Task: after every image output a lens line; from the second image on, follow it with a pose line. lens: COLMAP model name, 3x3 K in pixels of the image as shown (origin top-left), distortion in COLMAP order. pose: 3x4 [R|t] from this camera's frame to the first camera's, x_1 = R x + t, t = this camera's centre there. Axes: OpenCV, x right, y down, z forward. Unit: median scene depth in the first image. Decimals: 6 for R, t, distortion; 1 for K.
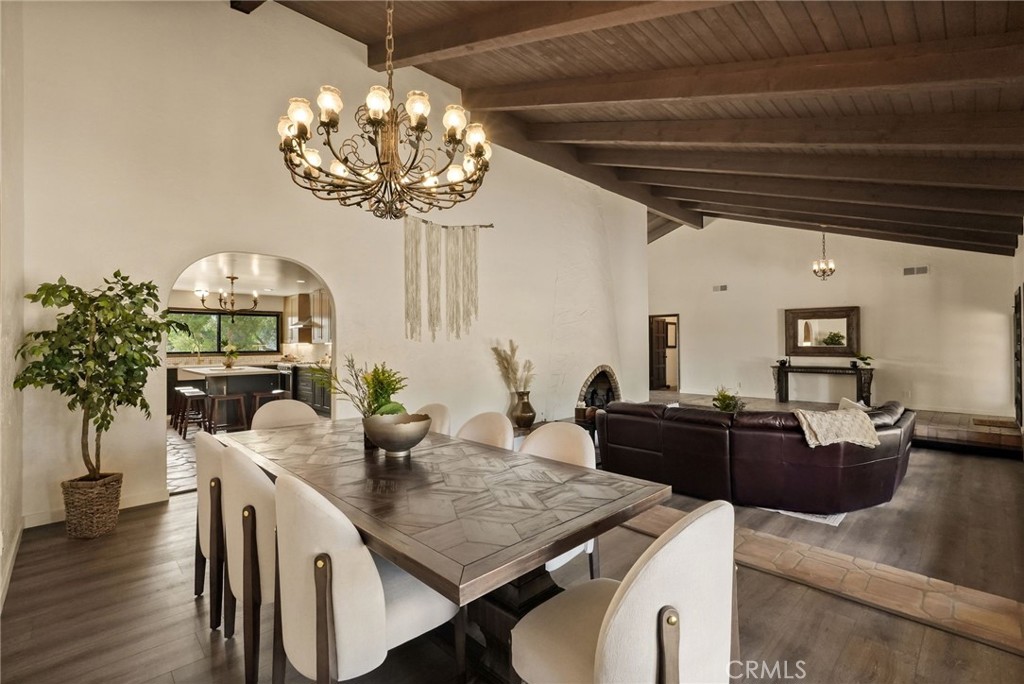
lens RADIAL K [[459.6, 0, 514.4], [0, 459.6, 340.7], [0, 0, 1]] dist [-0.001815, 0.003545]
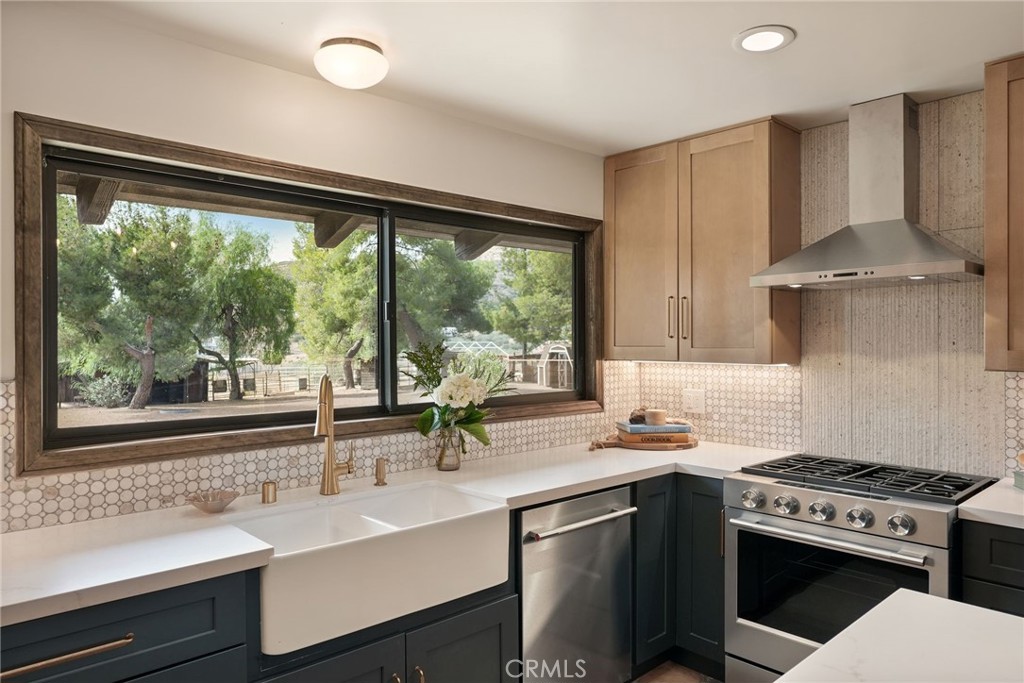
lens RADIAL K [[679.1, 0, 512.7], [0, 679.1, 343.0], [0, 0, 1]] dist [0.003998, -0.001896]
pose [[0.999736, 0.005265, -0.022379, -0.542817], [-0.005091, 0.999956, 0.007856, -0.004847], [0.022419, -0.007740, 0.999719, 0.664511]]
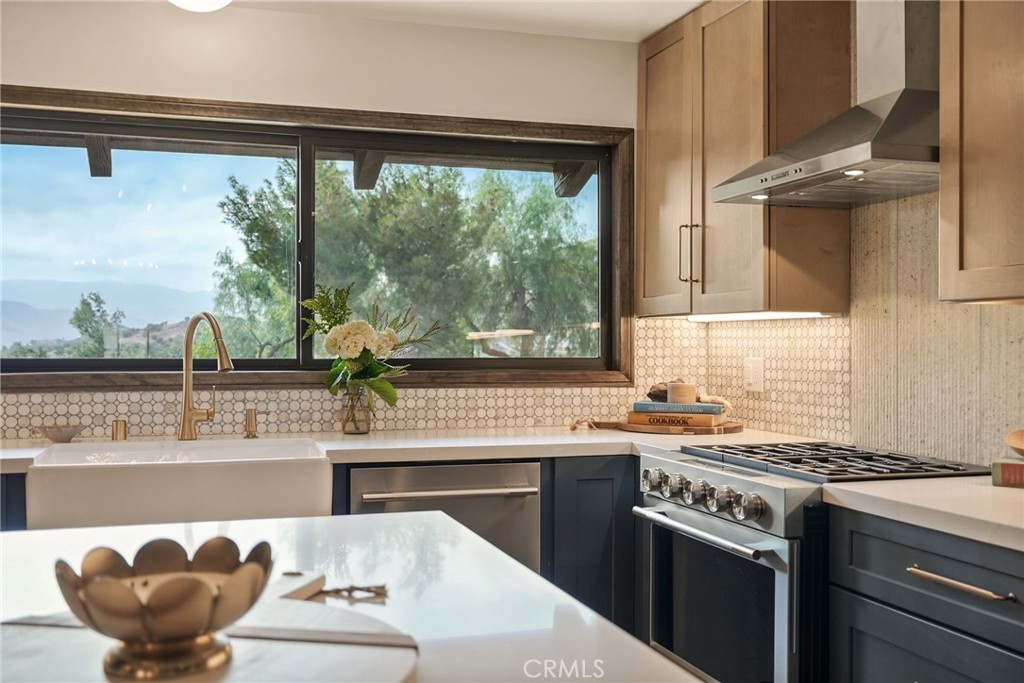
lens RADIAL K [[1041.3, 0, 511.9], [0, 1041.3, 343.2], [0, 0, 1]] dist [0.007144, 0.000000]
pose [[0.893362, 0.009120, -0.449245, -0.373477], [-0.006777, 0.999954, 0.006823, 0.013315], [0.449286, -0.003051, 0.893383, 0.640802]]
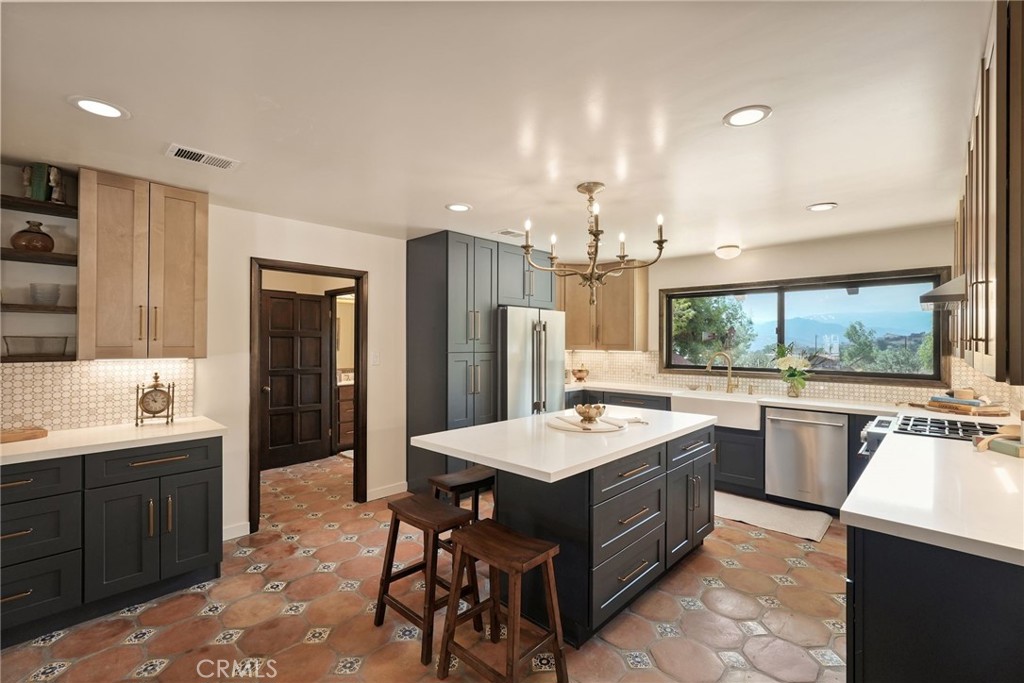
lens RADIAL K [[459.6, 0, 510.9], [0, 459.6, 337.5], [0, 0, 1]] dist [-0.001815, 0.003545]
pose [[0.042320, -0.002100, -0.999102, -0.168631], [0.000081, 0.999998, -0.002099, -0.007008], [0.999104, 0.000008, 0.042320, 0.651600]]
